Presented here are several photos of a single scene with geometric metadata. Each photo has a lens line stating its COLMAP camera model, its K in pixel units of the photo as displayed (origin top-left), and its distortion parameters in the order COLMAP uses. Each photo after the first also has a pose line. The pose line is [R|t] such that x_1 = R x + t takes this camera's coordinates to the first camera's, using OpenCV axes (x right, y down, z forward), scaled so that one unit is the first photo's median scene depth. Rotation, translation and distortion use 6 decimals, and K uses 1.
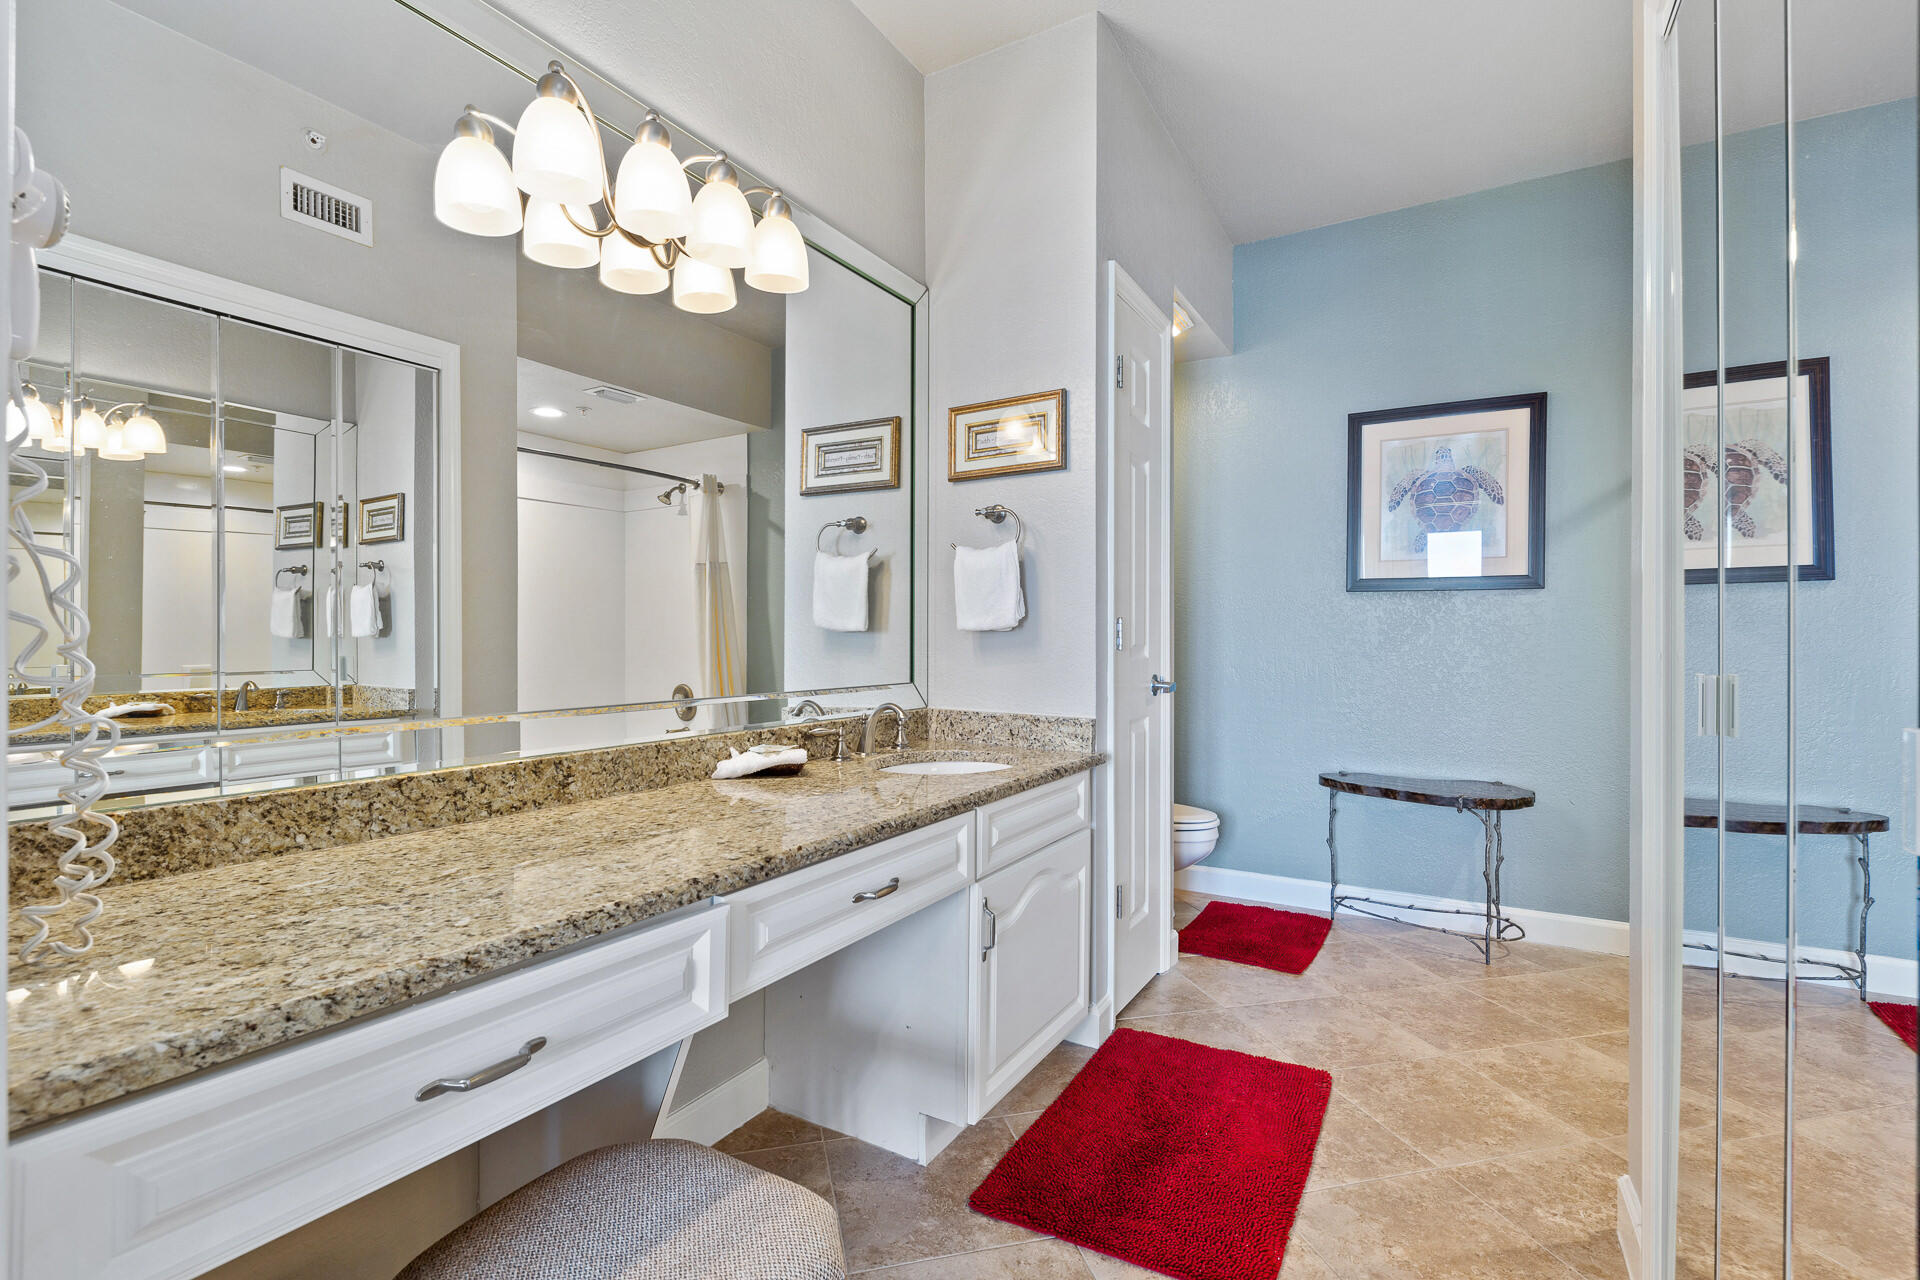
lens RADIAL K [[874.1, 0, 966.8], [0, 874.1, 636.3], [0, 0, 1]] dist [-0.001216, 0.000011]
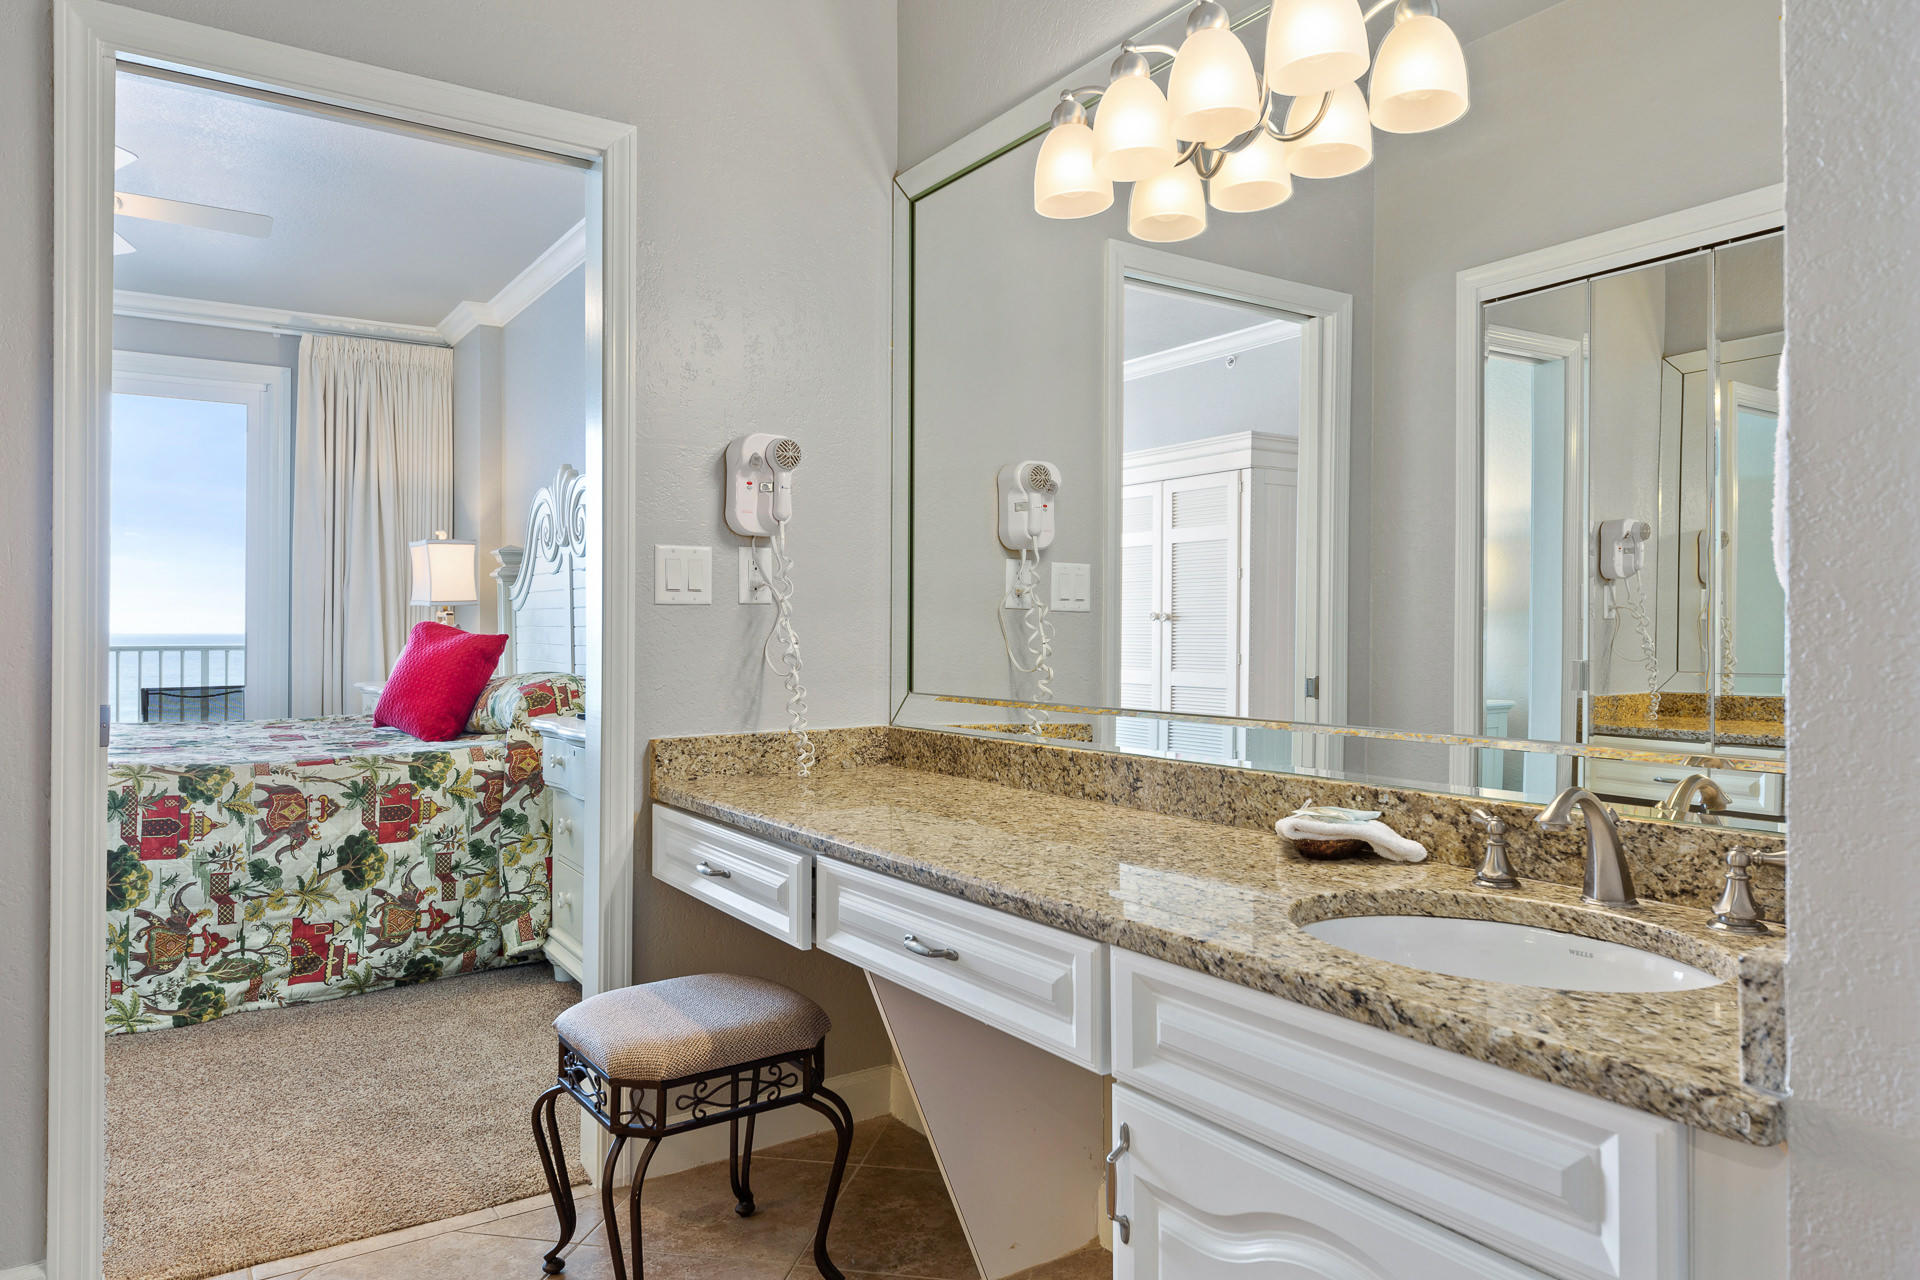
lens RADIAL K [[1264.1, 0, 963.8], [0, 1264.1, 635.5], [0, 0, 1]] dist [-0.022875, -0.001747]
pose [[-0.433564, 0.003586, -0.901116, 0.863333], [0.001600, 0.999994, 0.003210, -0.002899], [0.901122, -0.000050, -0.433566, 1.411384]]
